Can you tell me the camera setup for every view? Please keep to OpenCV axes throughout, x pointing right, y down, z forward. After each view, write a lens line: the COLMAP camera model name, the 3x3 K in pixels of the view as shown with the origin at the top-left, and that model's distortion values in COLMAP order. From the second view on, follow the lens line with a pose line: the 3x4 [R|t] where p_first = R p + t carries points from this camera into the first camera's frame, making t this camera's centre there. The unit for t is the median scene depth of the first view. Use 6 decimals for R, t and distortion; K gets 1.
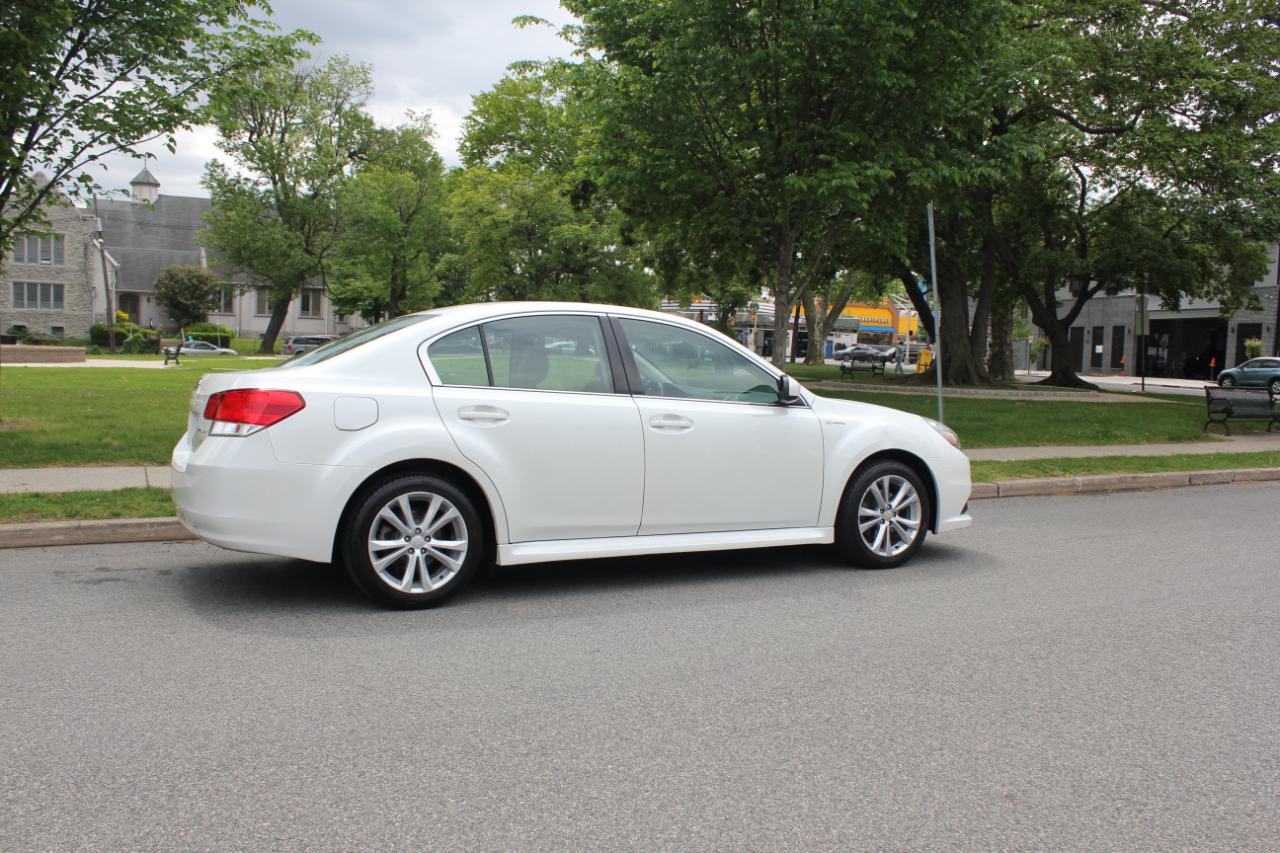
lens RADIAL K [[1109.0, 0, 640.4], [0, 1109.0, 426.0], [0, 0, 1]] dist [-0.170528, 0.166925]
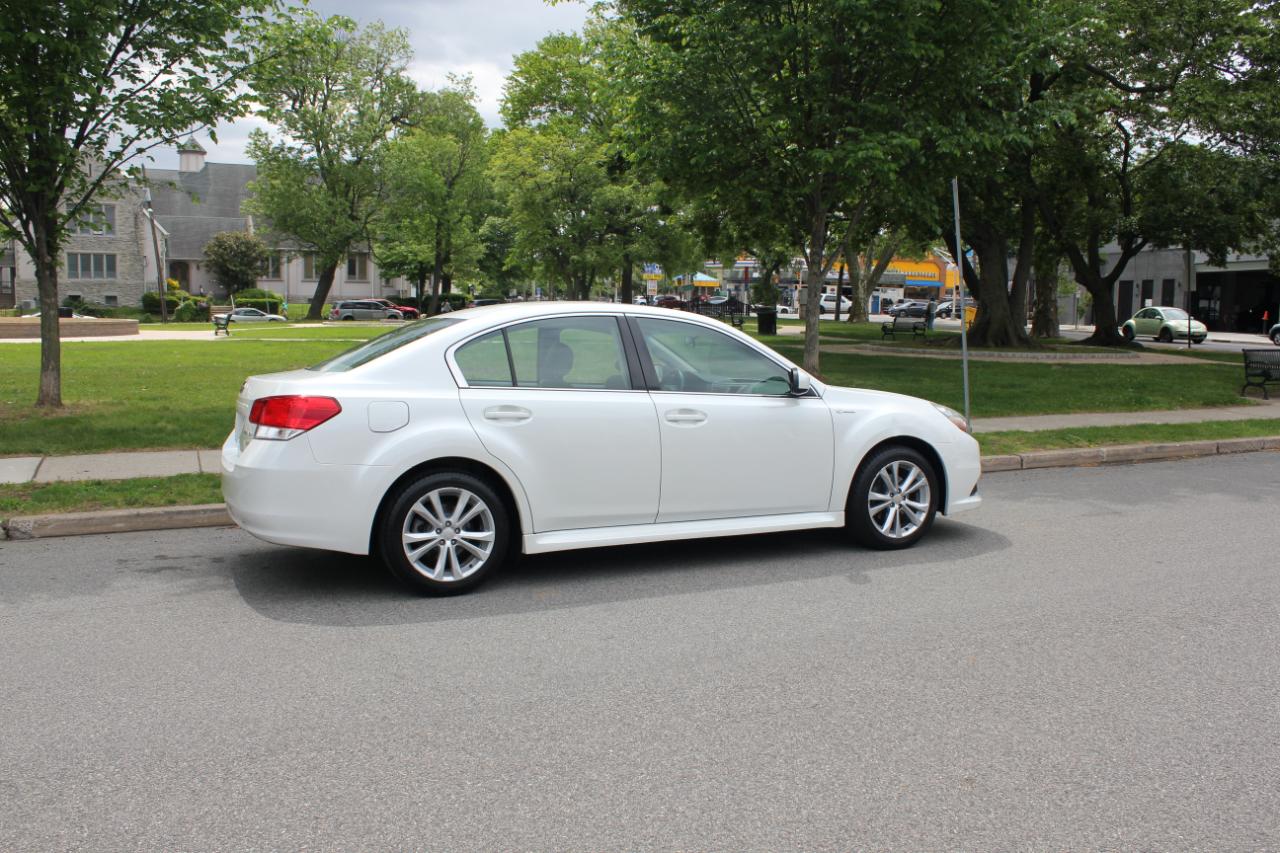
lens RADIAL K [[1109.0, 0, 640.4], [0, 1109.0, 426.0], [0, 0, 1]] dist [-0.170528, 0.166925]
pose [[0.998990, -0.010963, -0.043582, 0.027137], [0.012683, 0.999144, 0.039384, -0.032495], [0.043113, -0.039897, 0.998273, -0.052708]]
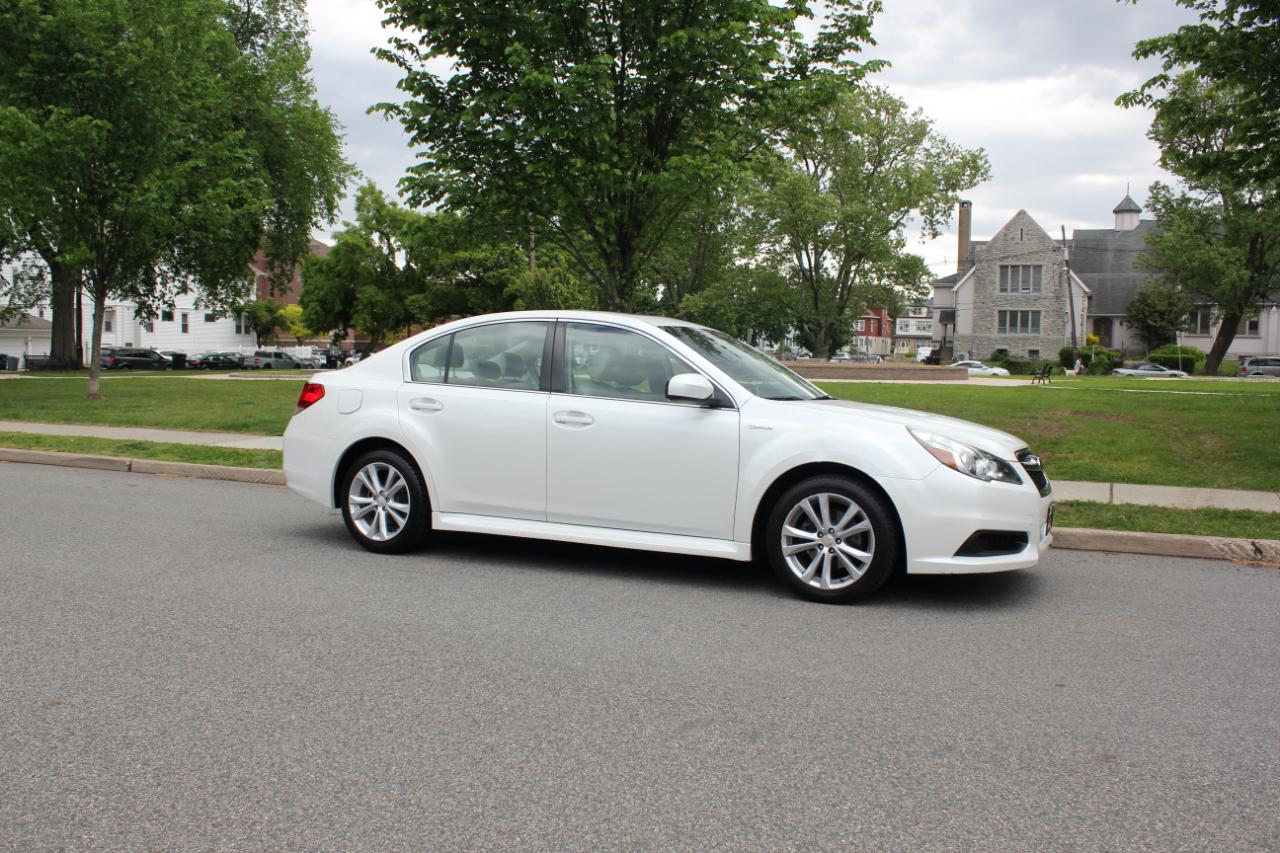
lens RADIAL K [[1074.1, 0, 640.2], [0, 1074.1, 424.1], [0, 0, 1]] dist [-0.172608, 0.156745]
pose [[0.606088, 0.032057, -0.794751, 0.790042], [-0.049220, 0.998784, 0.002751, -0.003580], [0.793873, 0.037450, 0.606929, 0.383844]]
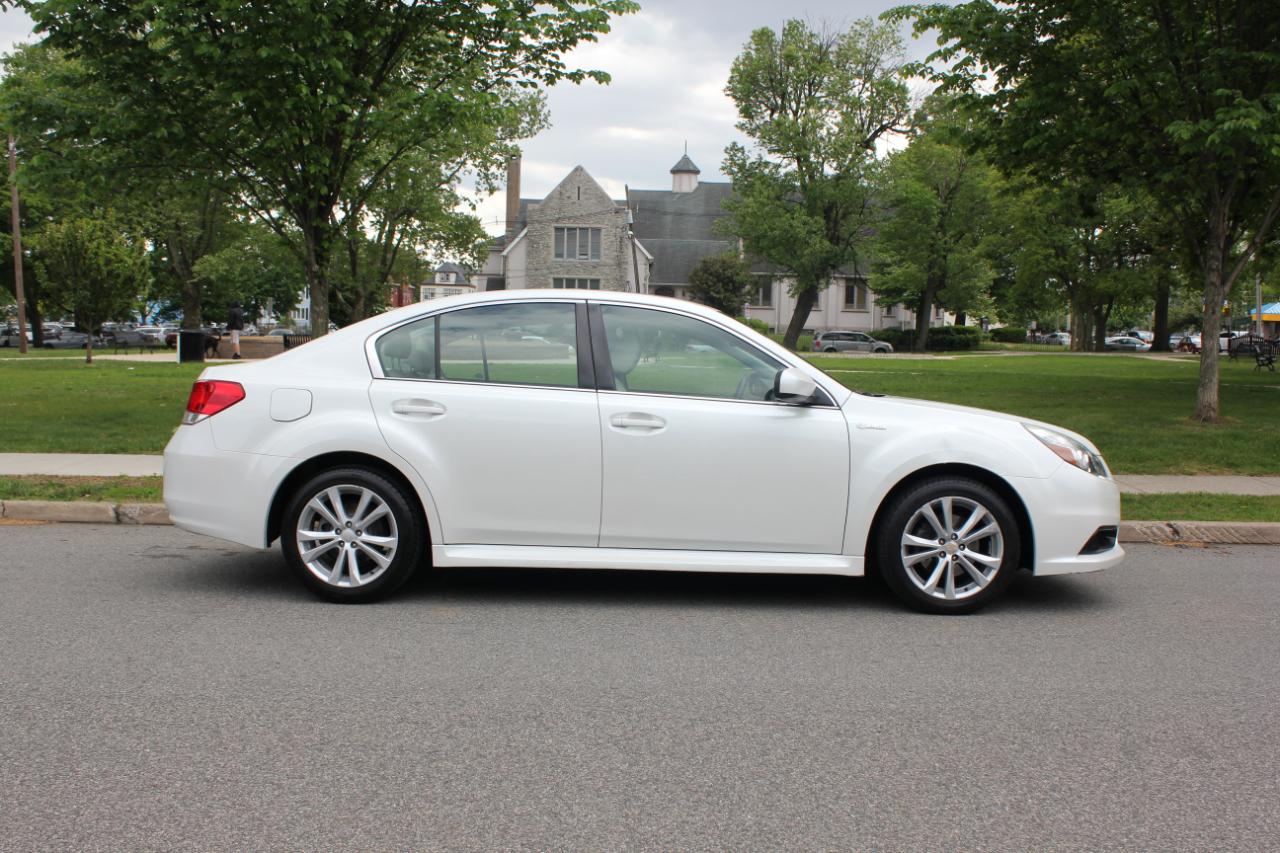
lens RADIAL K [[1256.9, 0, 640.3], [0, 1256.9, 427.8], [0, 0, 1]] dist [-0.145771, 0.160054]
pose [[0.881000, 0.023188, -0.472548, 0.450399], [-0.025295, 0.999678, 0.001895, -0.000459], [0.472440, 0.010284, 0.881303, 0.106511]]
